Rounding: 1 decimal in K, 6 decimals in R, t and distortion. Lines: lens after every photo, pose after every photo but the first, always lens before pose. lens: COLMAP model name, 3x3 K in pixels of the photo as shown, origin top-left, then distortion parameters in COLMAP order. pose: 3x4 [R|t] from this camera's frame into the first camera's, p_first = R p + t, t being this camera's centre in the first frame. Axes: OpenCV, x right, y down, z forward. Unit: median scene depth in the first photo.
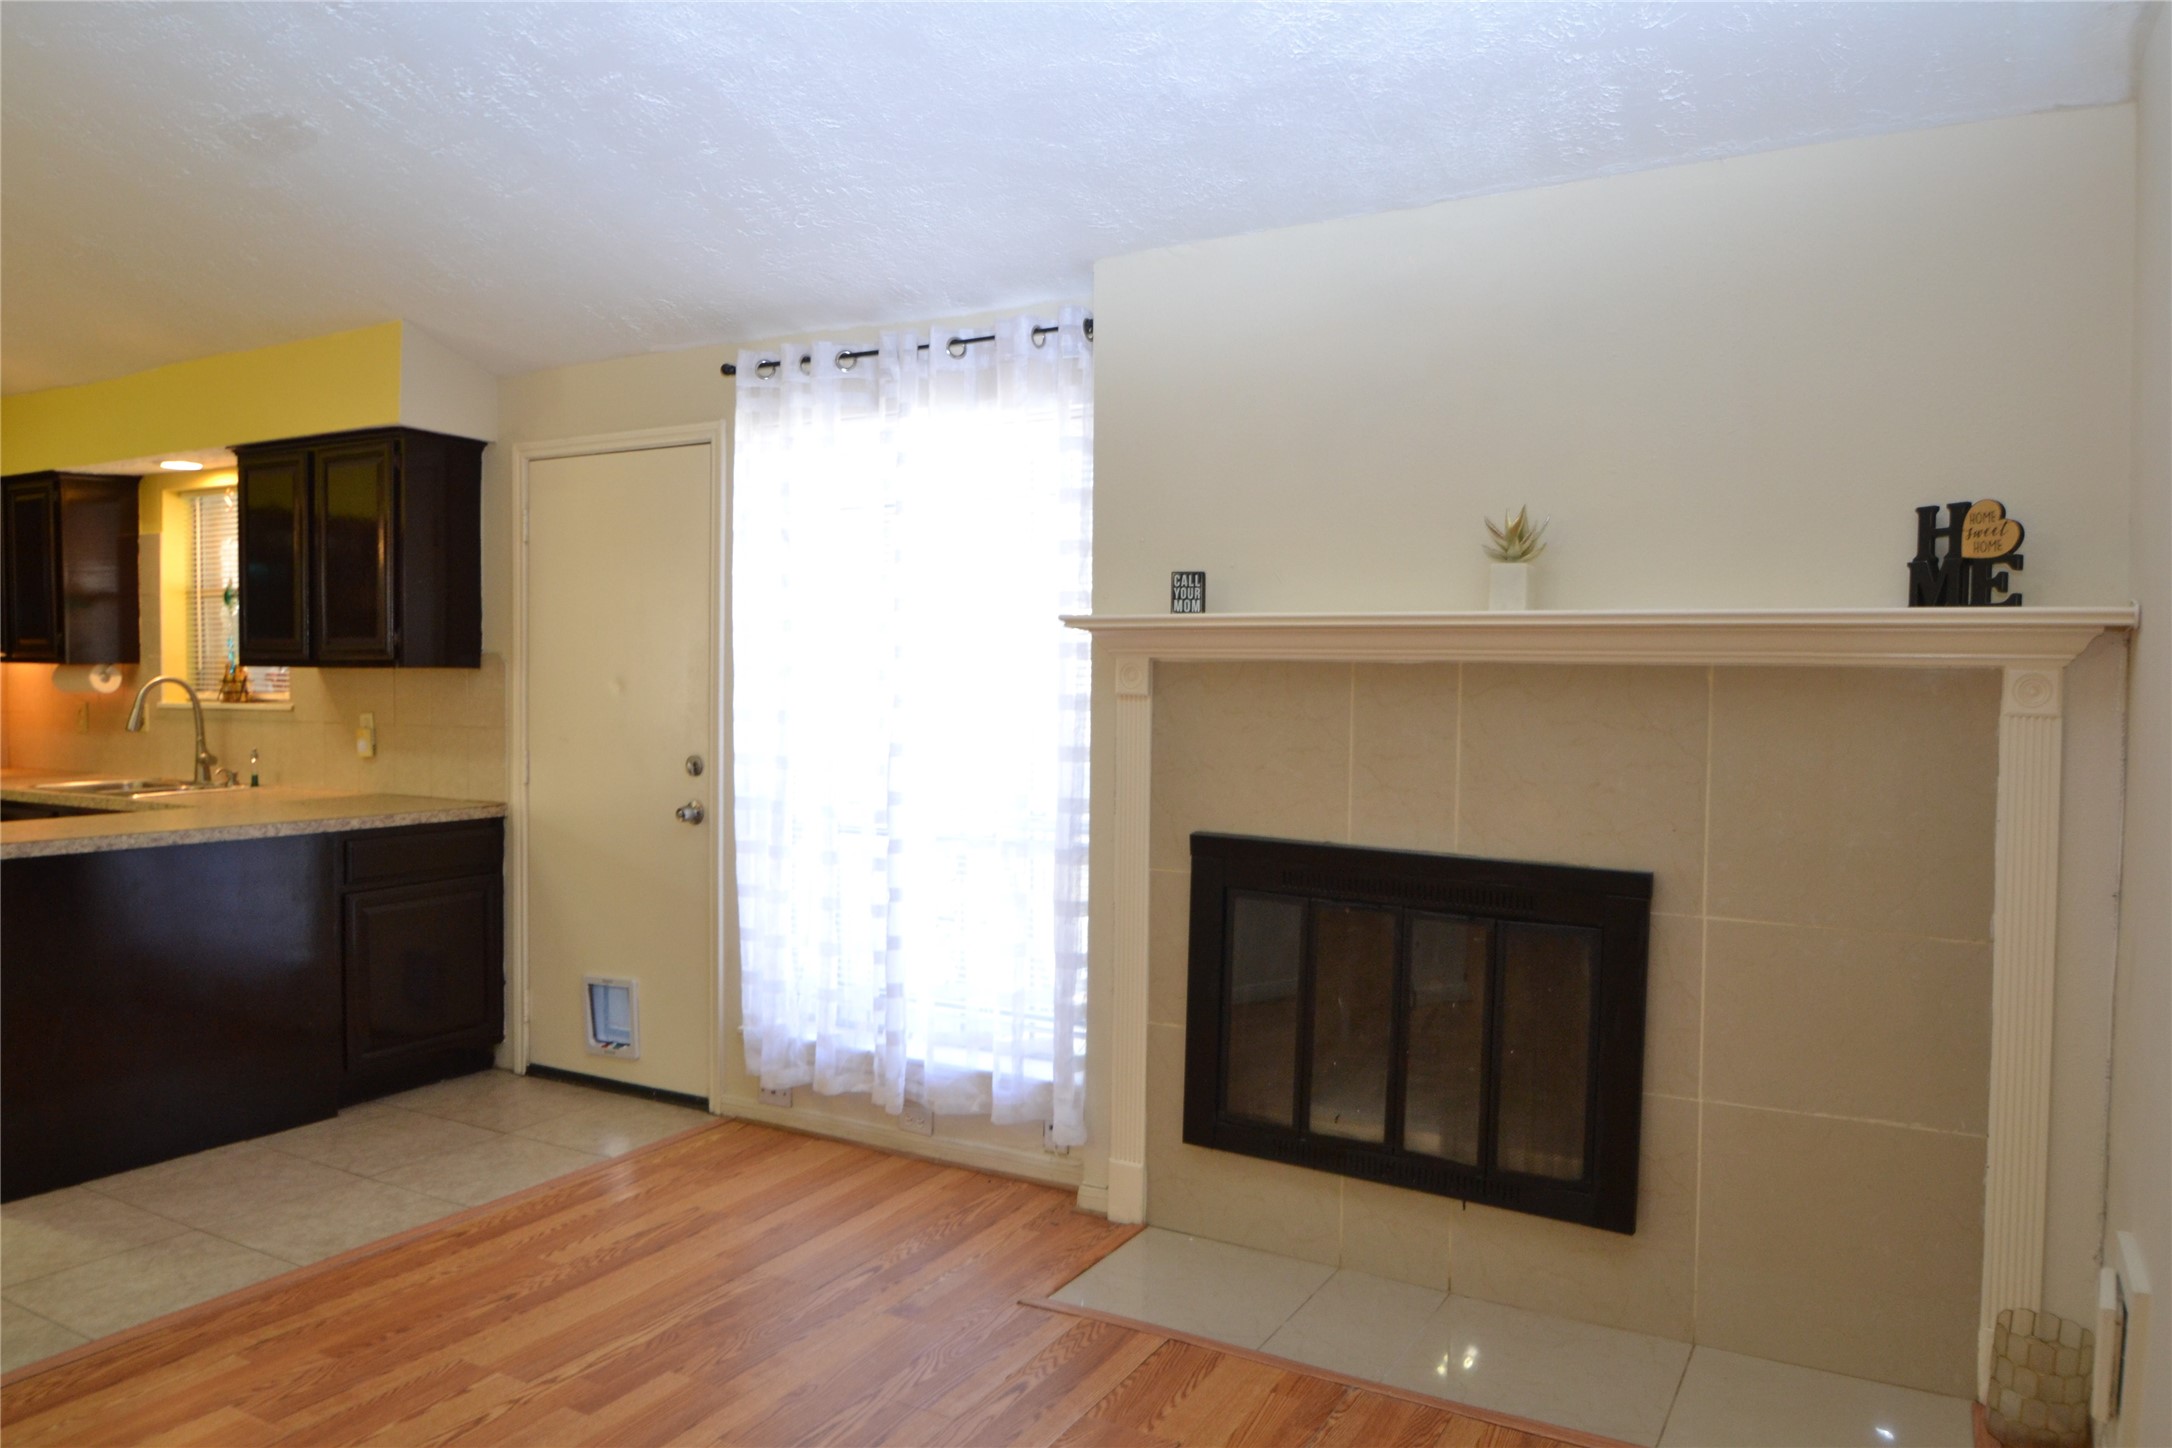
lens RADIAL K [[1490.2, 0, 1075.9], [0, 1490.2, 722.7], [0, 0, 1]] dist [-0.033603, -0.003269]
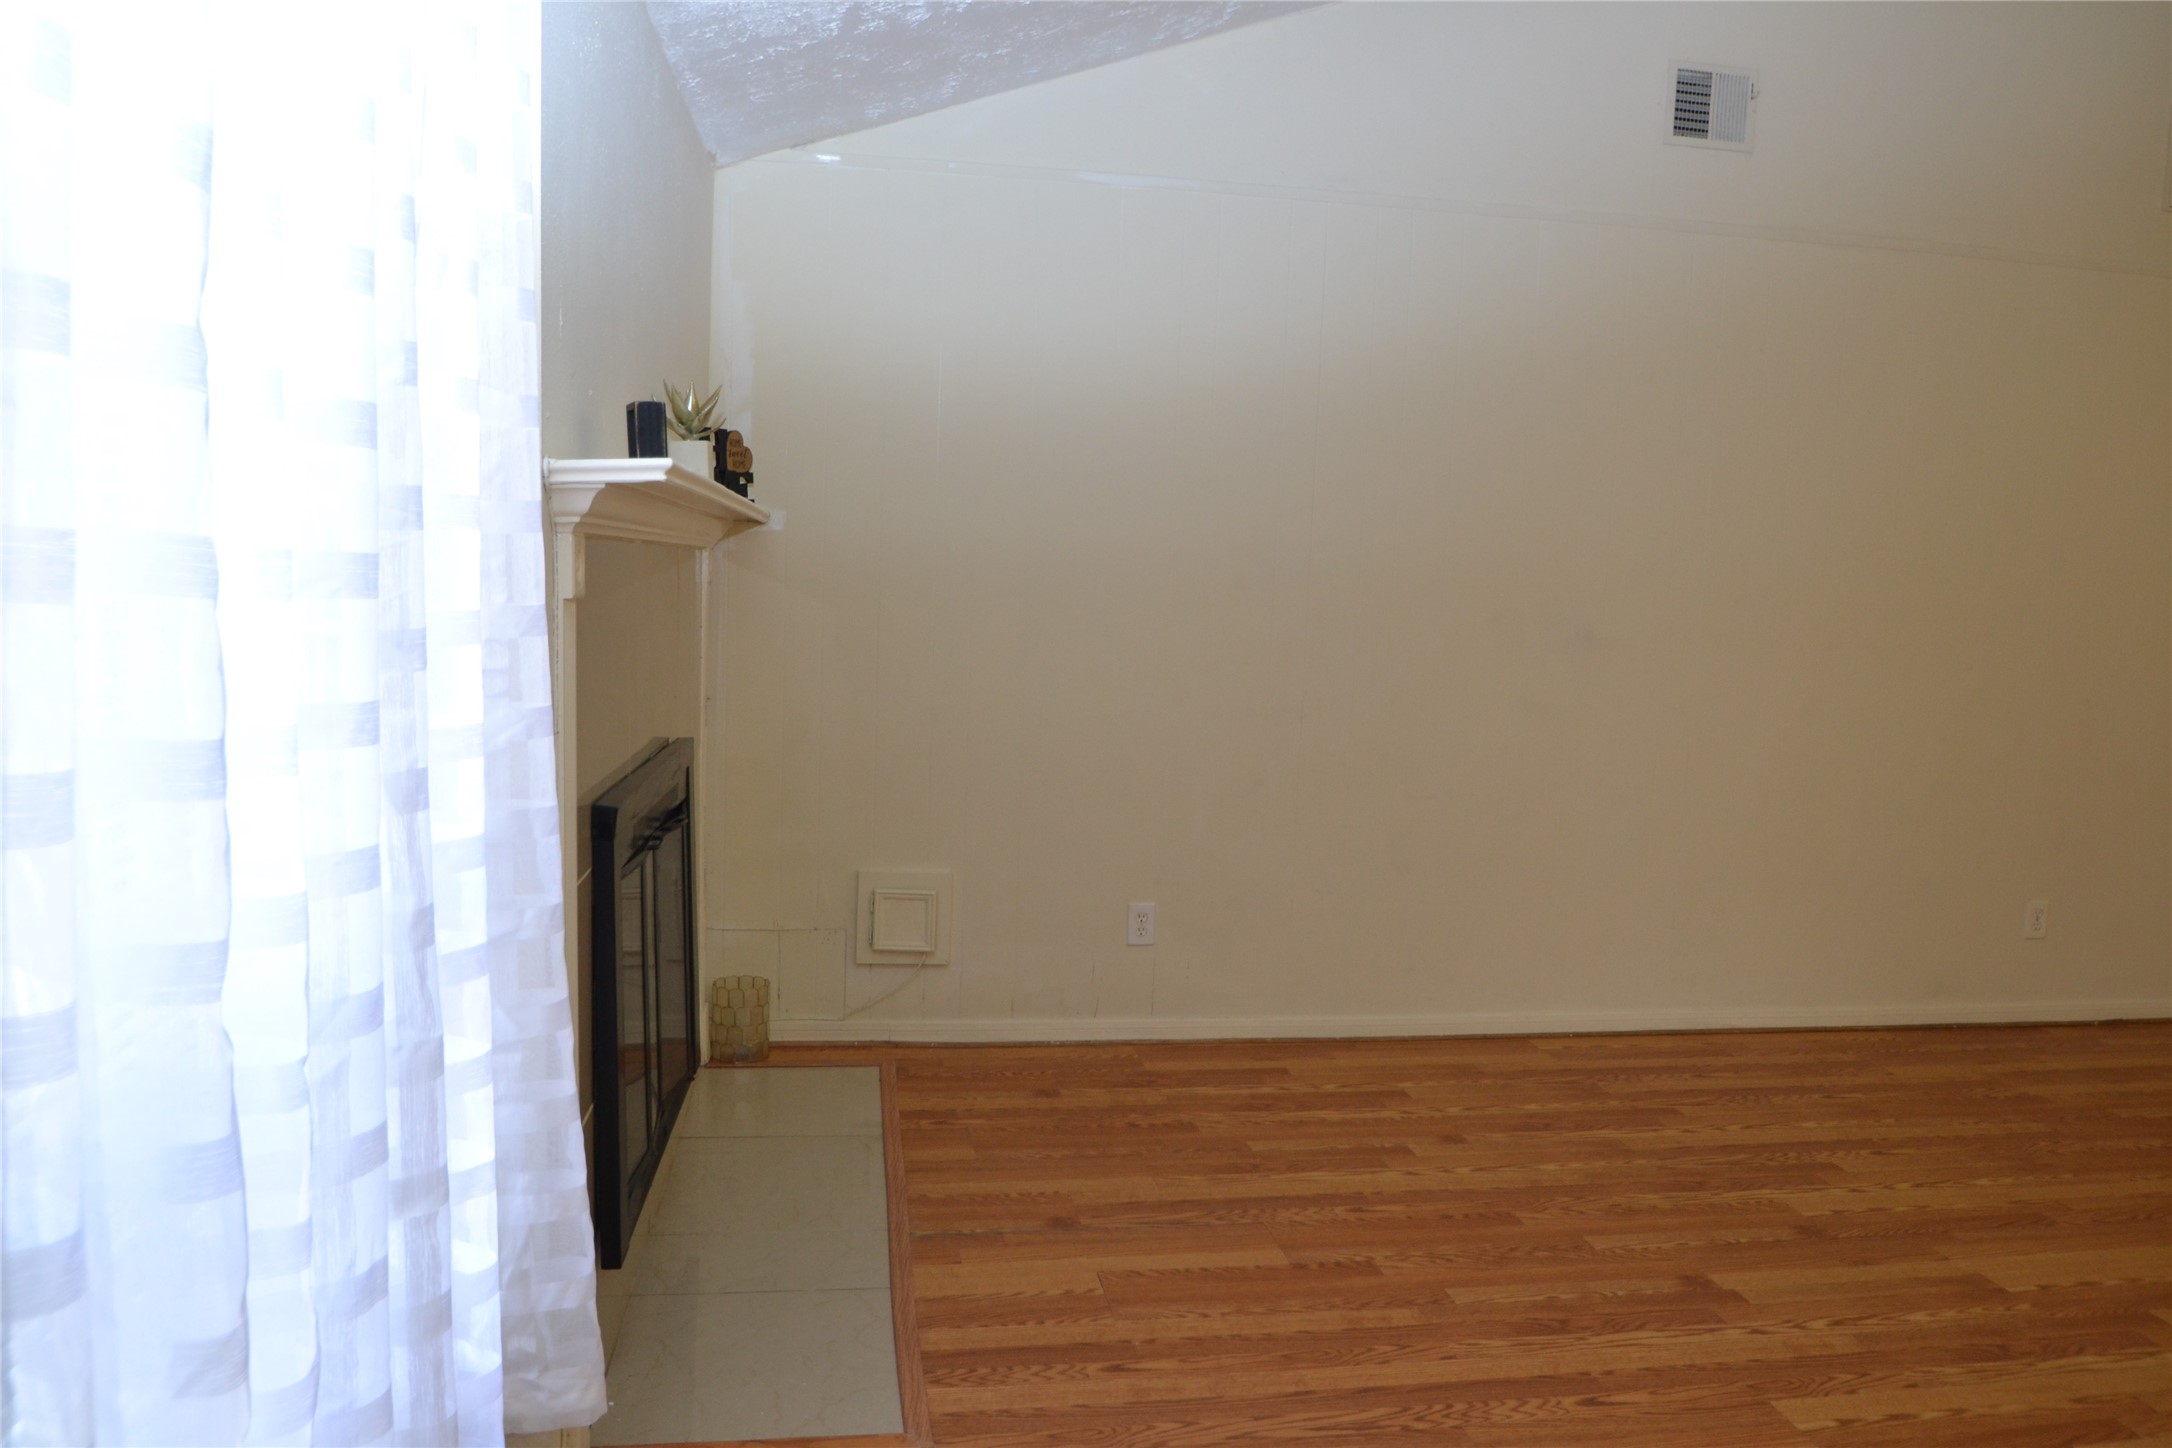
lens RADIAL K [[1490.2, 0, 1067.5], [0, 1490.2, 719.8], [0, 0, 1]] dist [-0.033603, -0.003269]
pose [[-0.620742, -0.107840, 0.776563, -0.520473], [-0.006507, 0.991170, 0.132441, -0.048255], [-0.783988, 0.077159, -0.615962, 1.187212]]
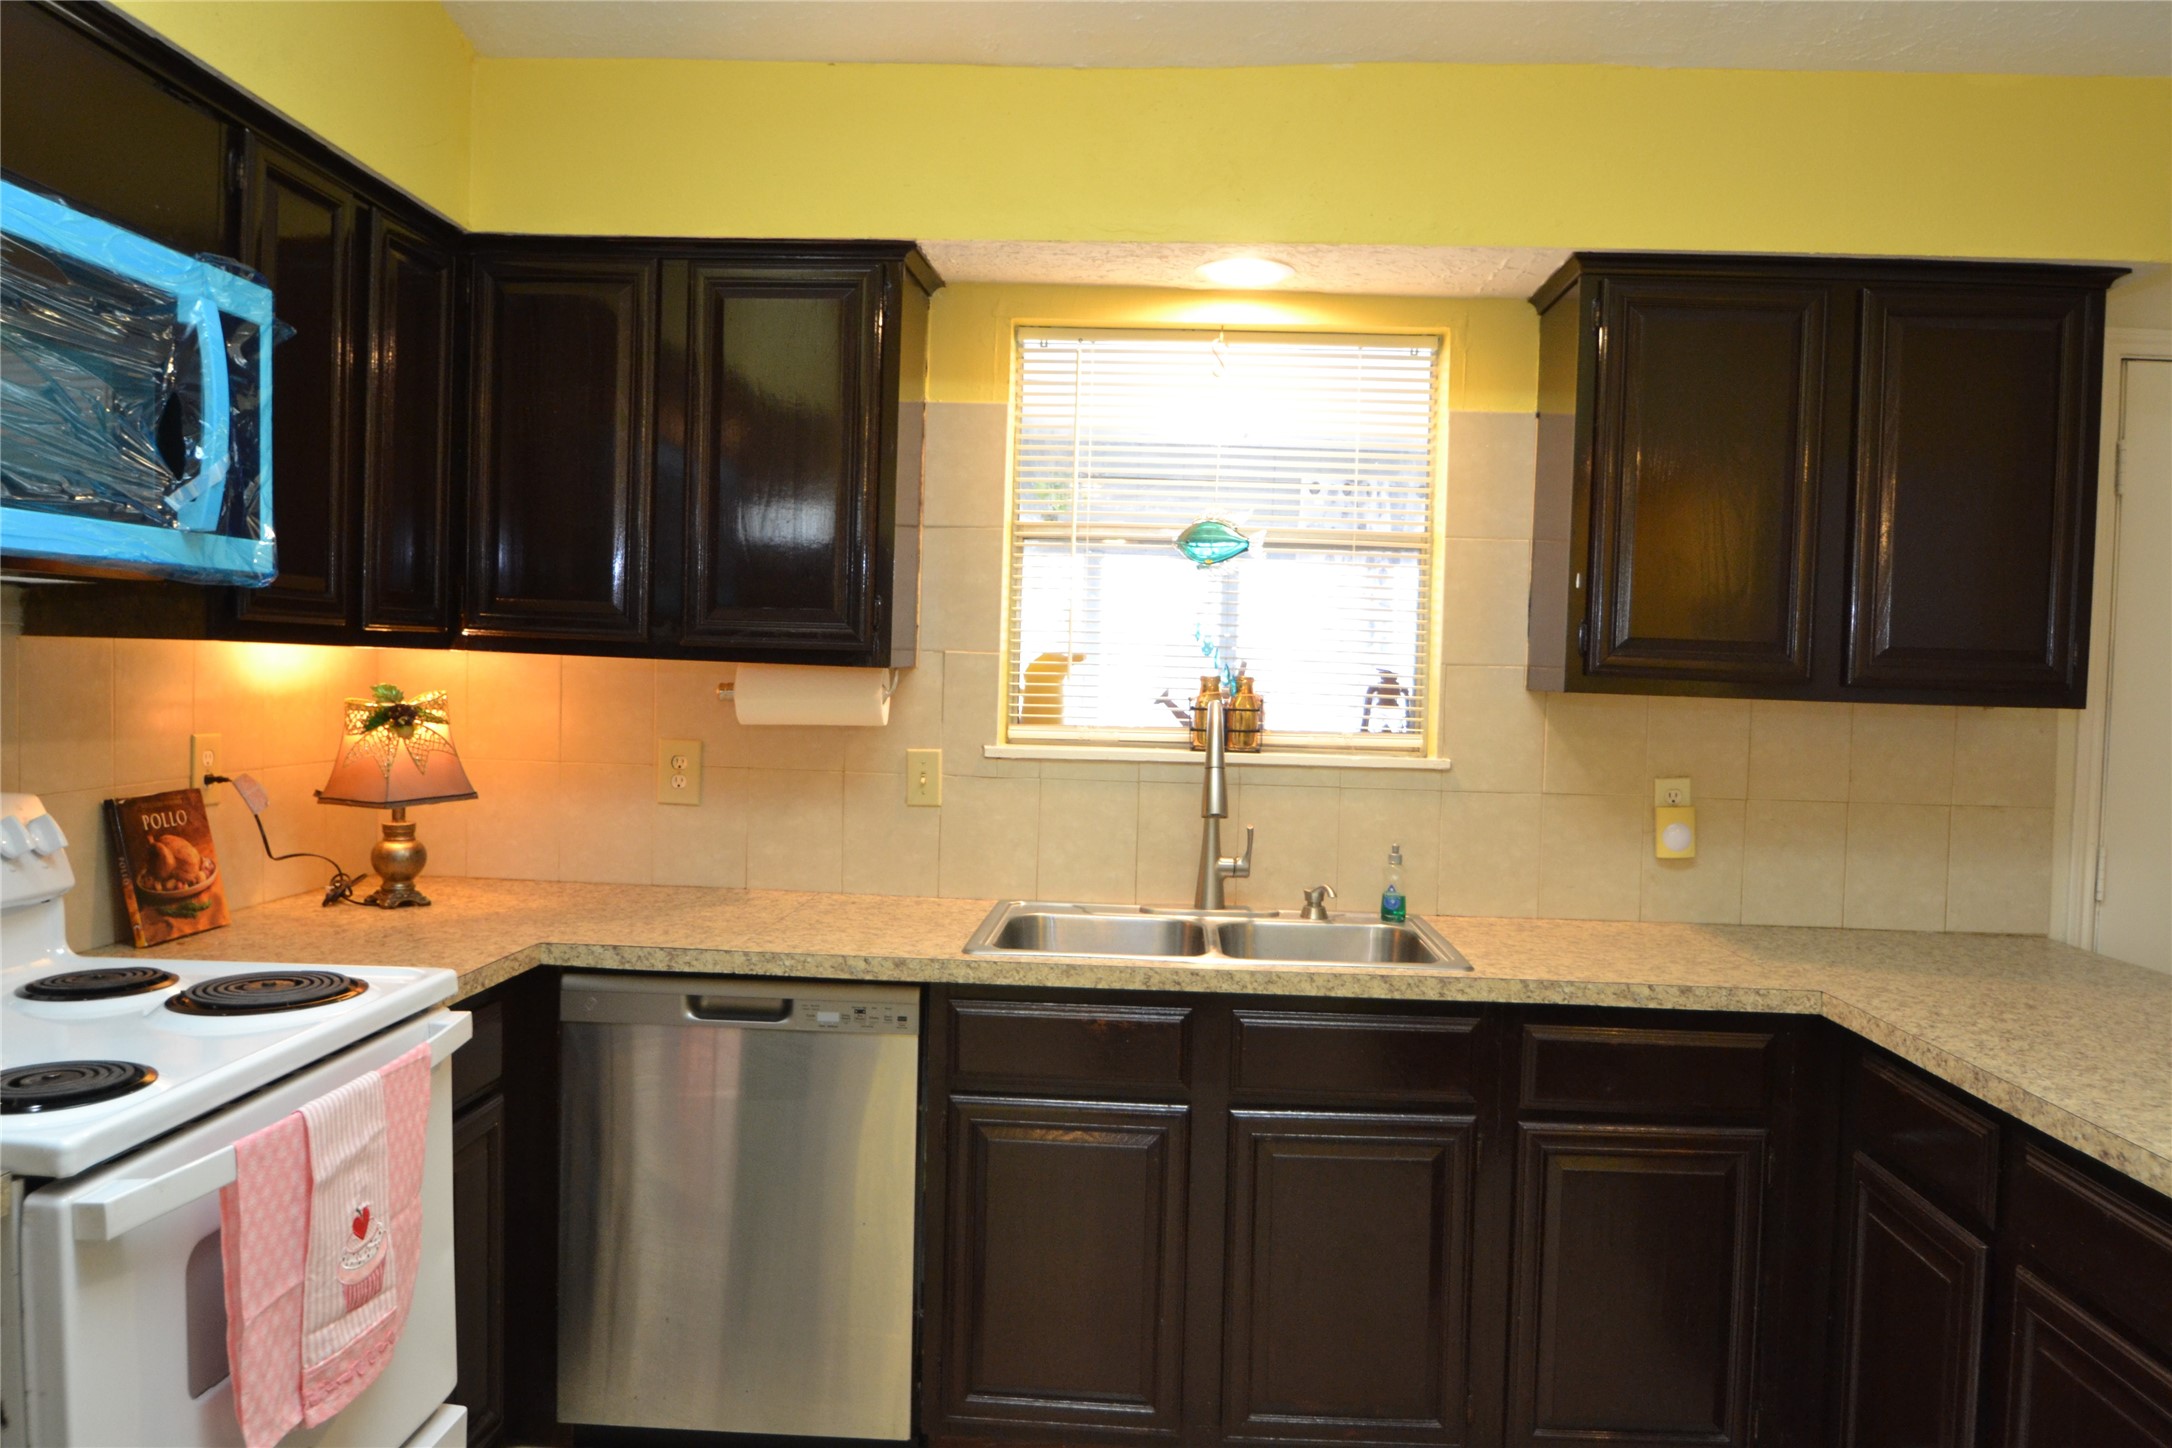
lens RADIAL K [[1490.2, 0, 1084.9], [0, 1490.2, 727.8], [0, 0, 1]] dist [-0.033603, -0.003269]
pose [[0.897656, 0.003277, 0.440685, -1.336578], [-0.009048, 0.999899, 0.010996, -0.042260], [-0.440604, -0.013857, 0.897594, 0.870983]]
